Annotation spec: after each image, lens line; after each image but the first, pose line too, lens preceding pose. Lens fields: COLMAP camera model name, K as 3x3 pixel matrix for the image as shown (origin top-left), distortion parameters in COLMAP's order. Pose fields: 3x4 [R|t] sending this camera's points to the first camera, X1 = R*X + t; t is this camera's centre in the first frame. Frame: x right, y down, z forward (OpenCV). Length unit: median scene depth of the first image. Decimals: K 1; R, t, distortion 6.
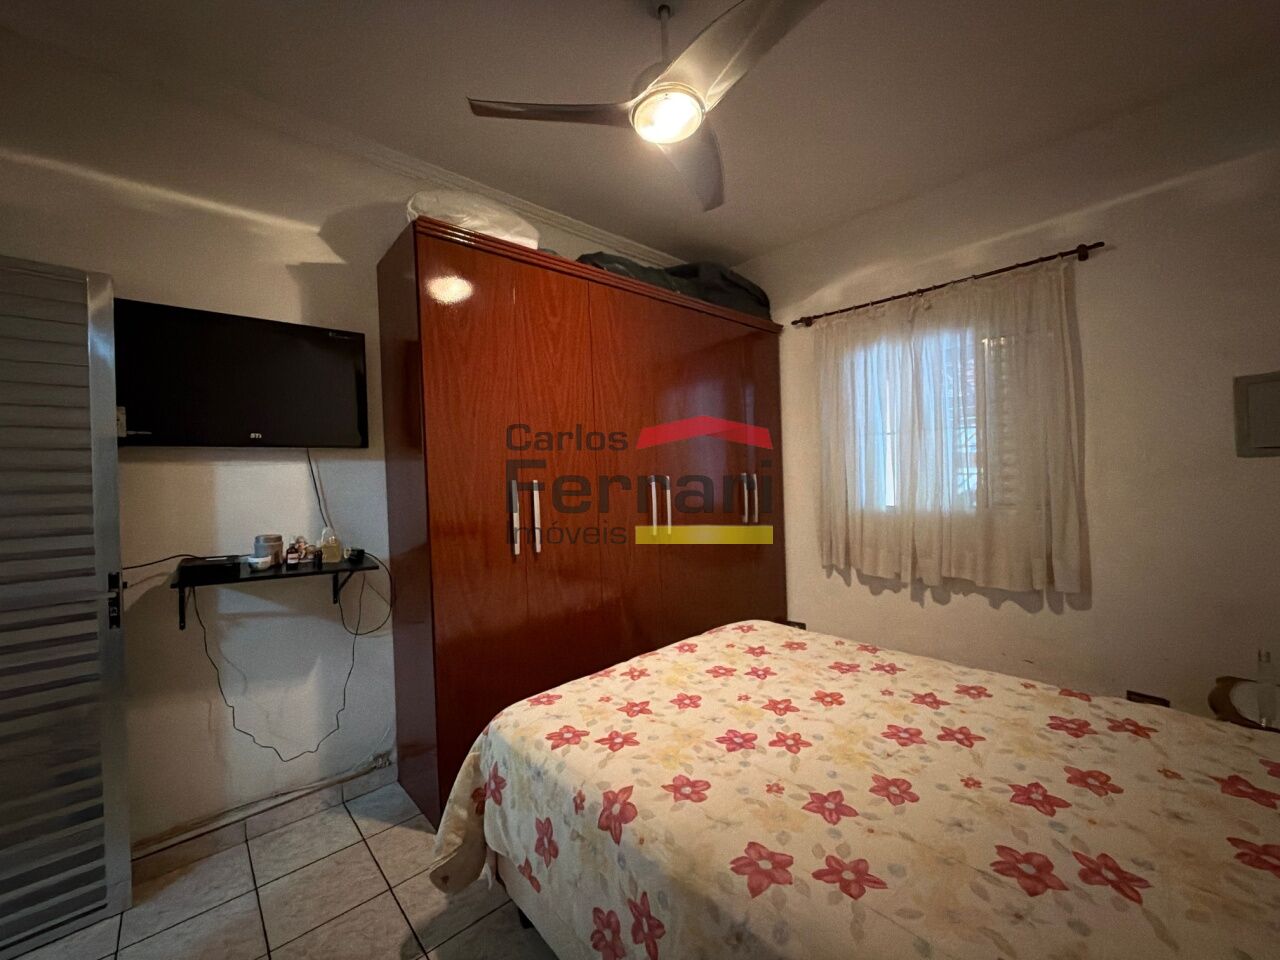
lens RADIAL K [[508.4, 0, 639.8], [0, 508.4, 482.4], [0, 0, 1]] dist [0.000425, -0.000227]
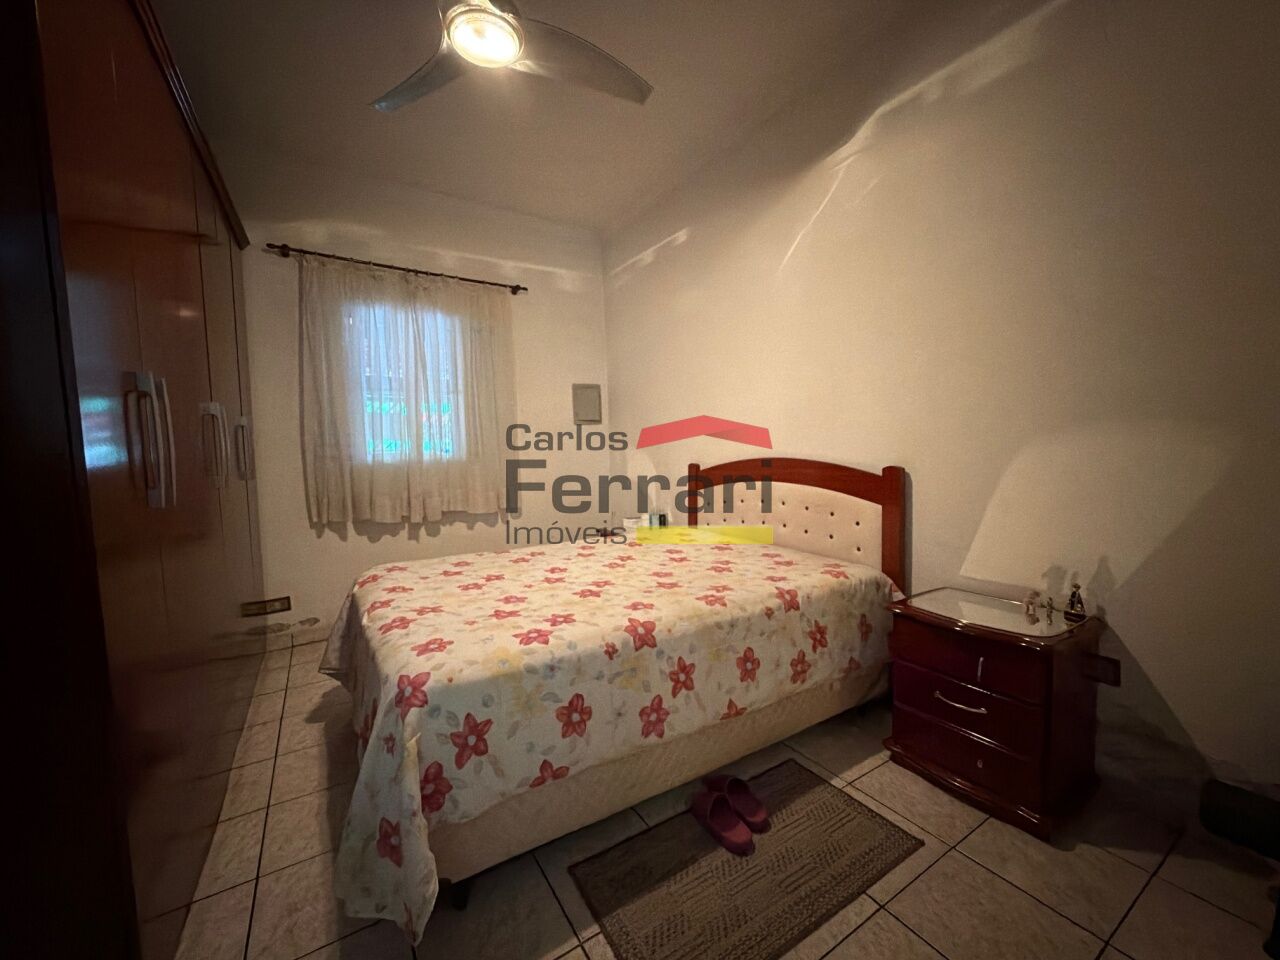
lens RADIAL K [[508.4, 0, 639.8], [0, 508.4, 482.4], [0, 0, 1]] dist [0.000425, -0.000227]
pose [[0.178748, -0.038373, 0.983146, -0.941964], [0.025431, 0.999086, 0.034371, 0.146976], [-0.983566, 0.018859, 0.179561, 0.531522]]
